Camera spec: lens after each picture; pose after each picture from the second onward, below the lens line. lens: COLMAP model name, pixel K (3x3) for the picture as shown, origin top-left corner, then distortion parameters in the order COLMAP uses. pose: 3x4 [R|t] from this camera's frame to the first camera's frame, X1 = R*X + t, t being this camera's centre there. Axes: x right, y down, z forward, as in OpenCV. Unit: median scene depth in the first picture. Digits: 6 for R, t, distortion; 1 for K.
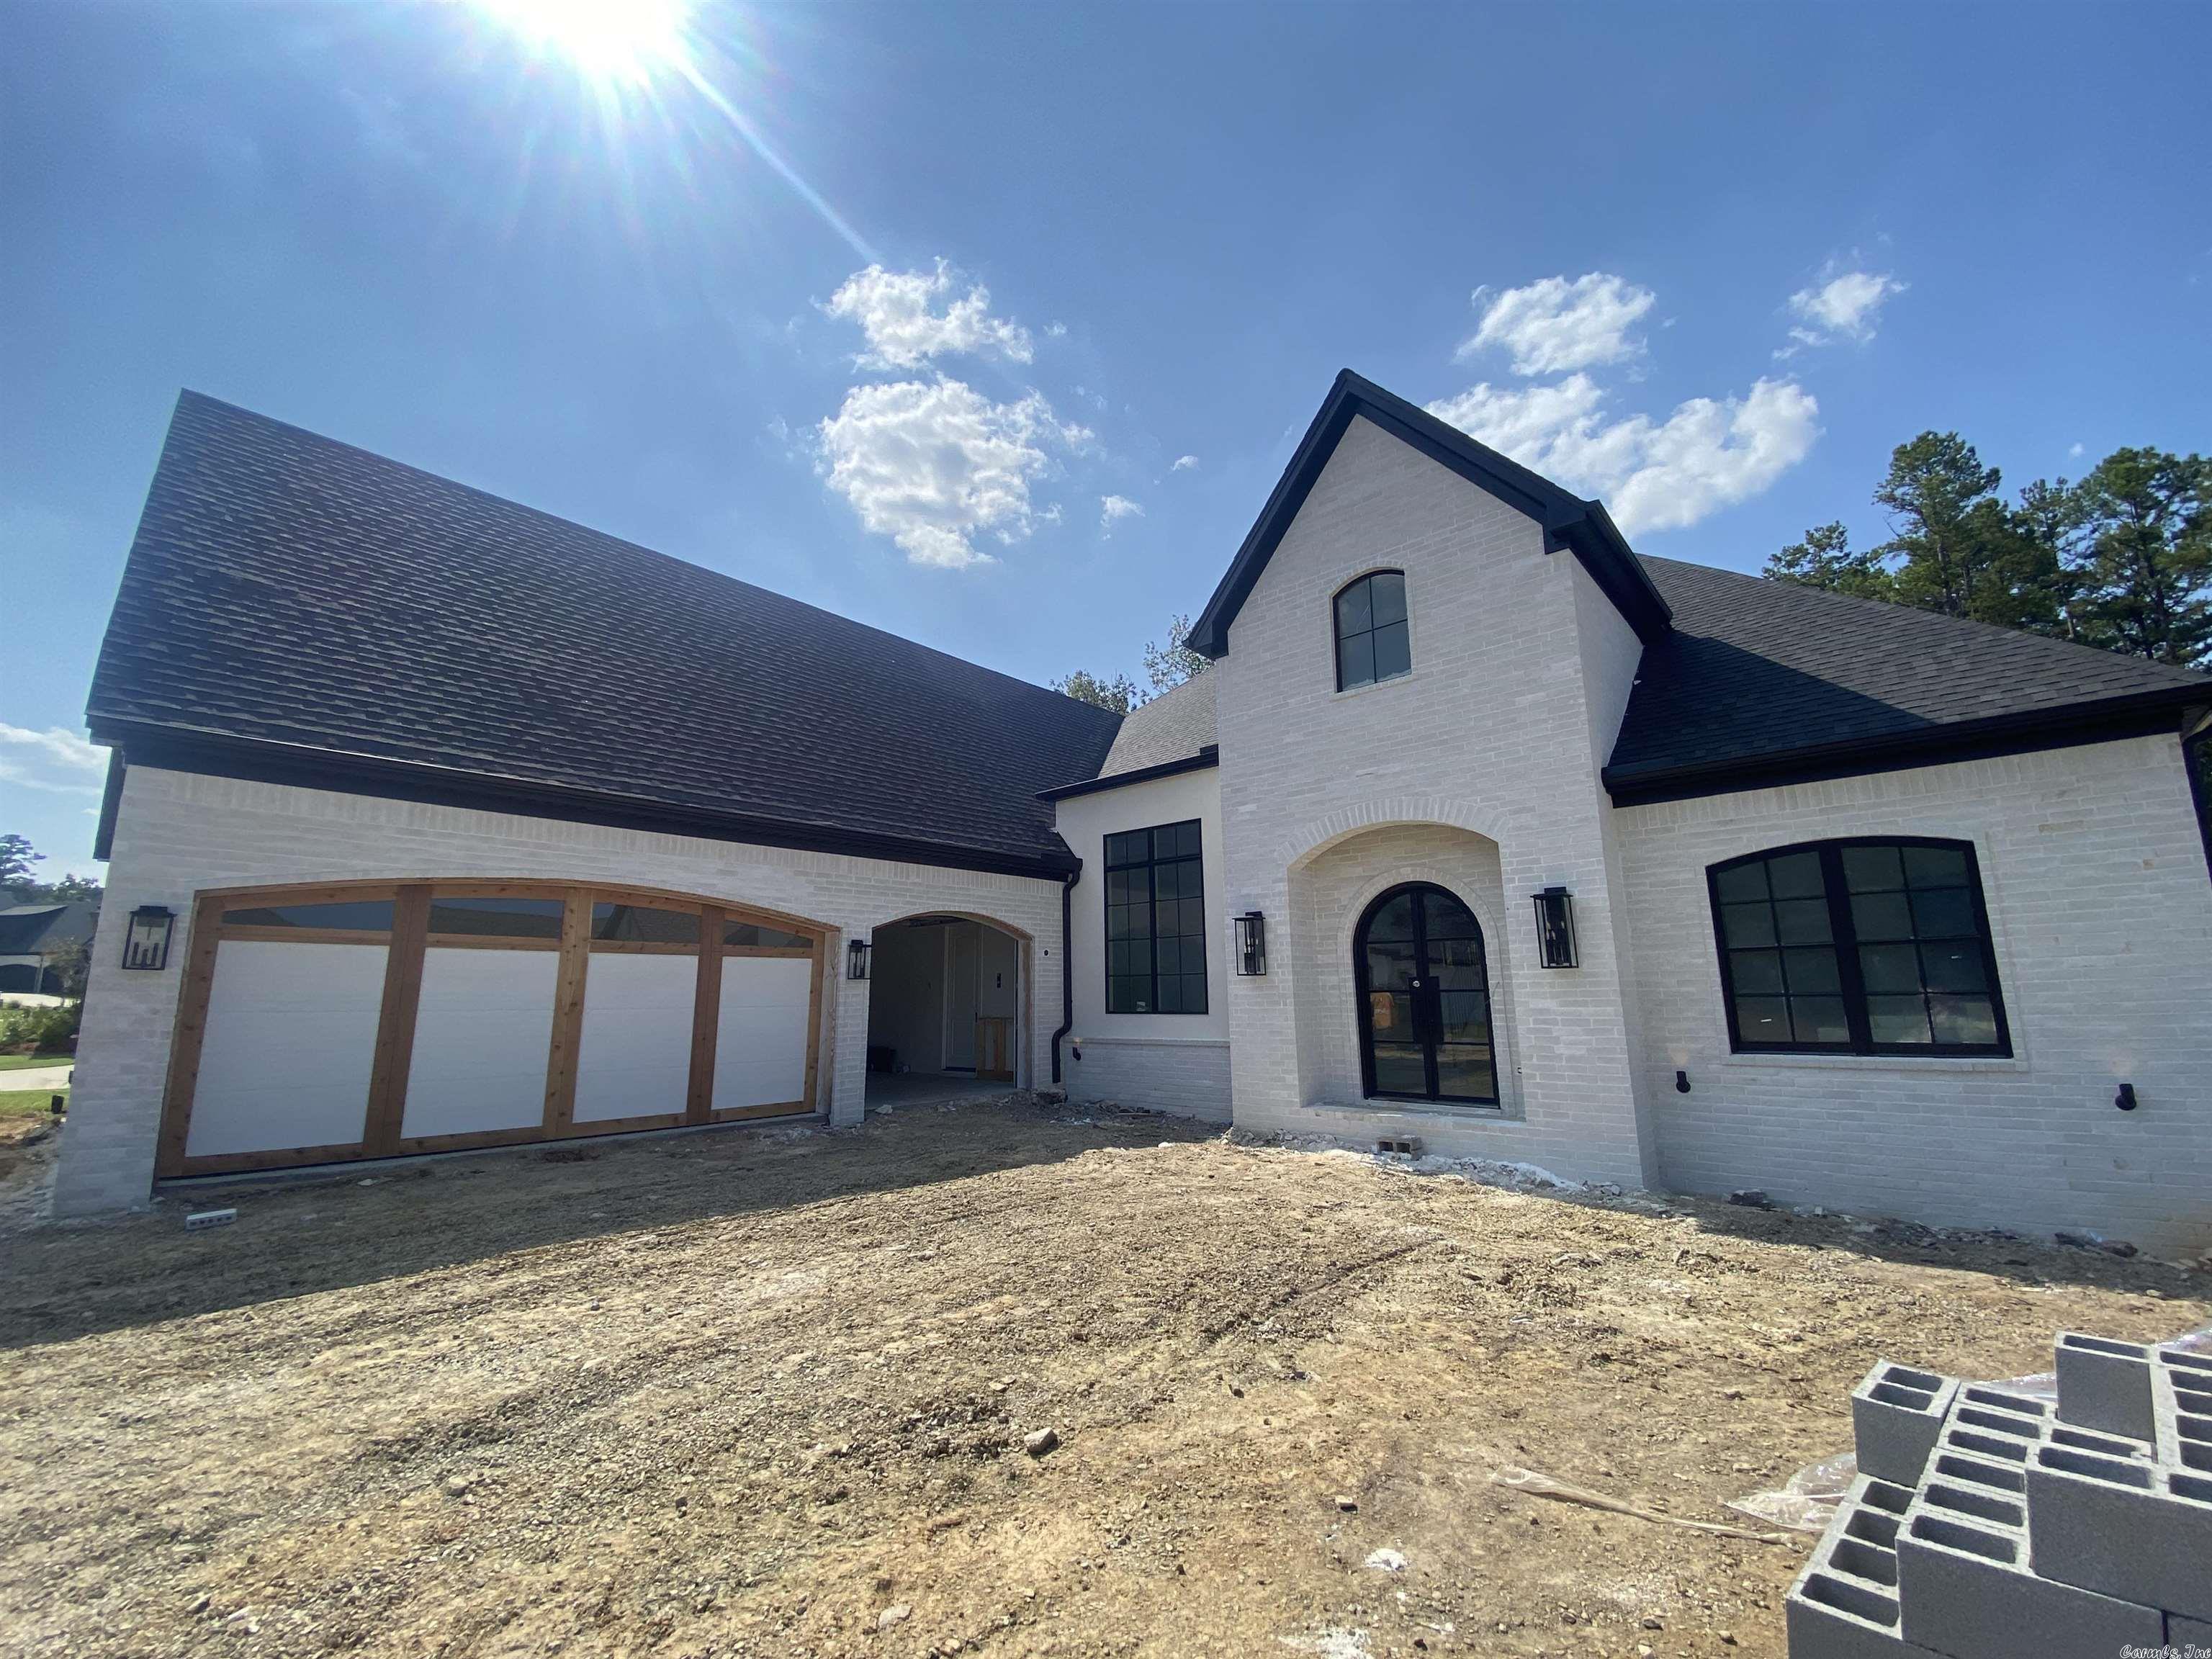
lens RADIAL K [[888.1, 0, 1106.0], [0, 888.1, 829.5], [0, 0, 1]] dist [0.035267, -0.030401]
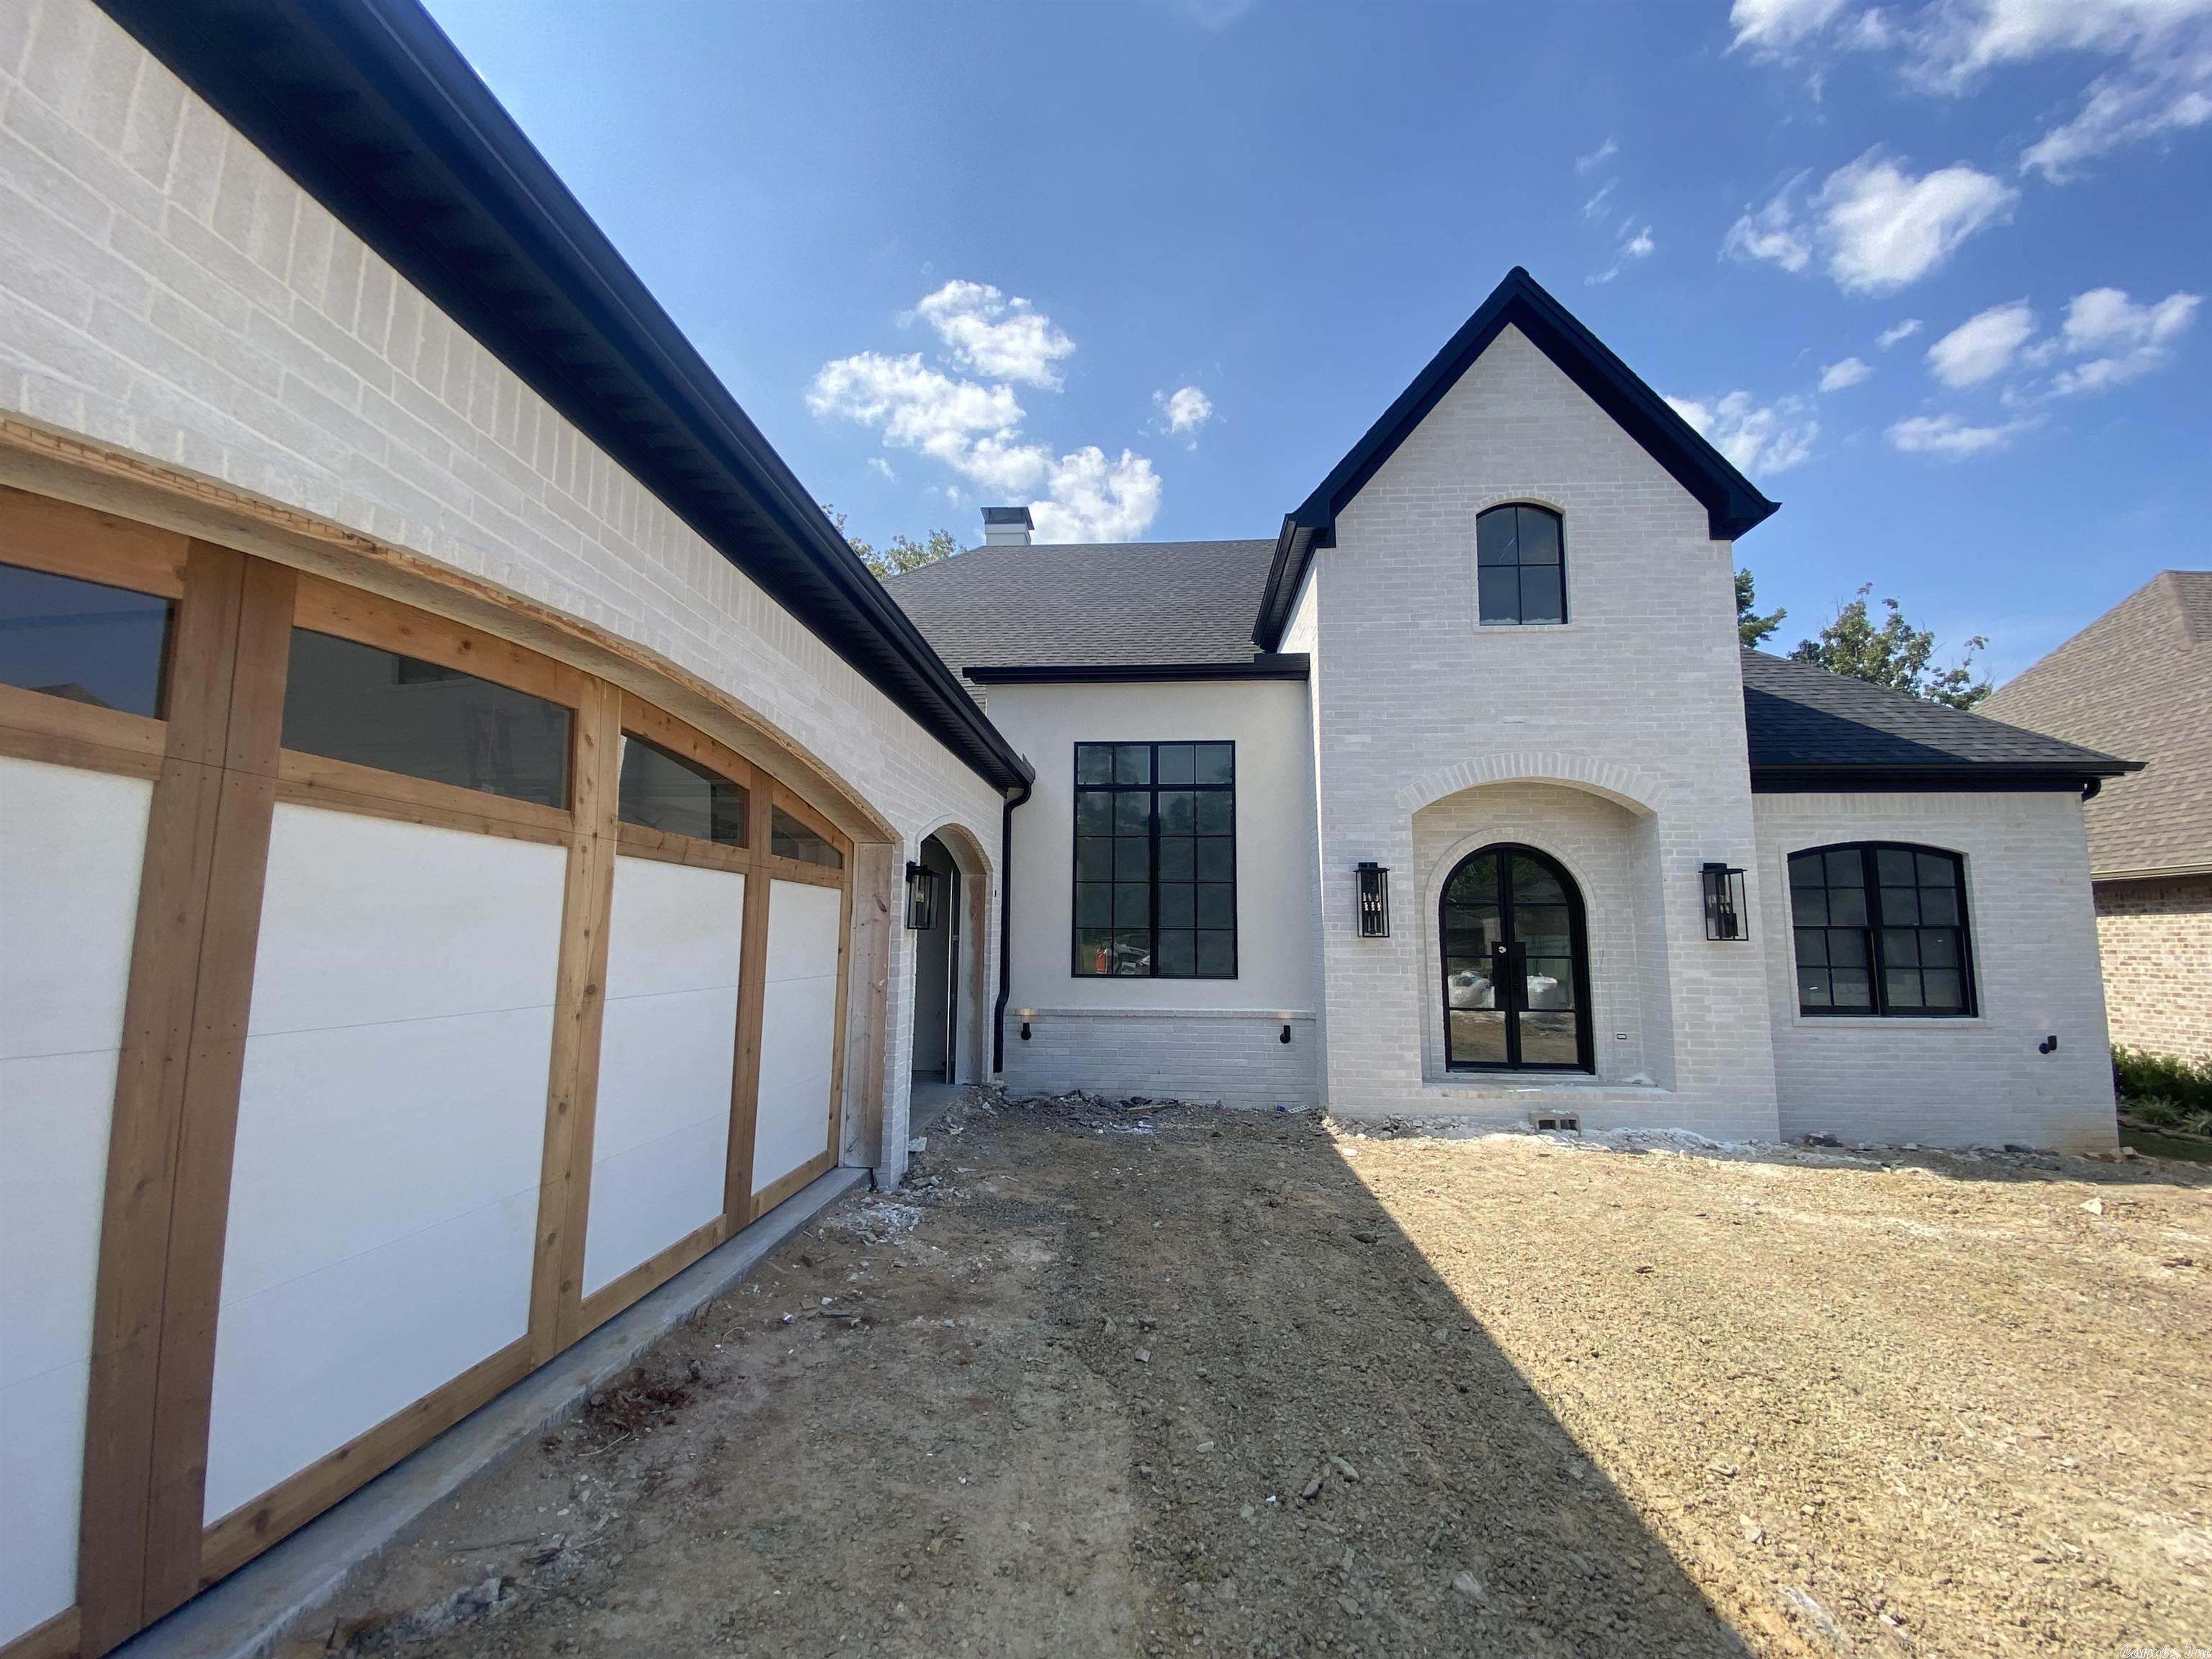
lens RADIAL K [[888.1, 0, 1106.0], [0, 888.1, 829.5], [0, 0, 1]] dist [0.035267, -0.030401]
pose [[0.786918, 0.090965, 0.610316, -0.658737], [-0.130746, 0.991197, 0.020846, 0.092482], [-0.603047, -0.096200, 0.791884, 0.579725]]
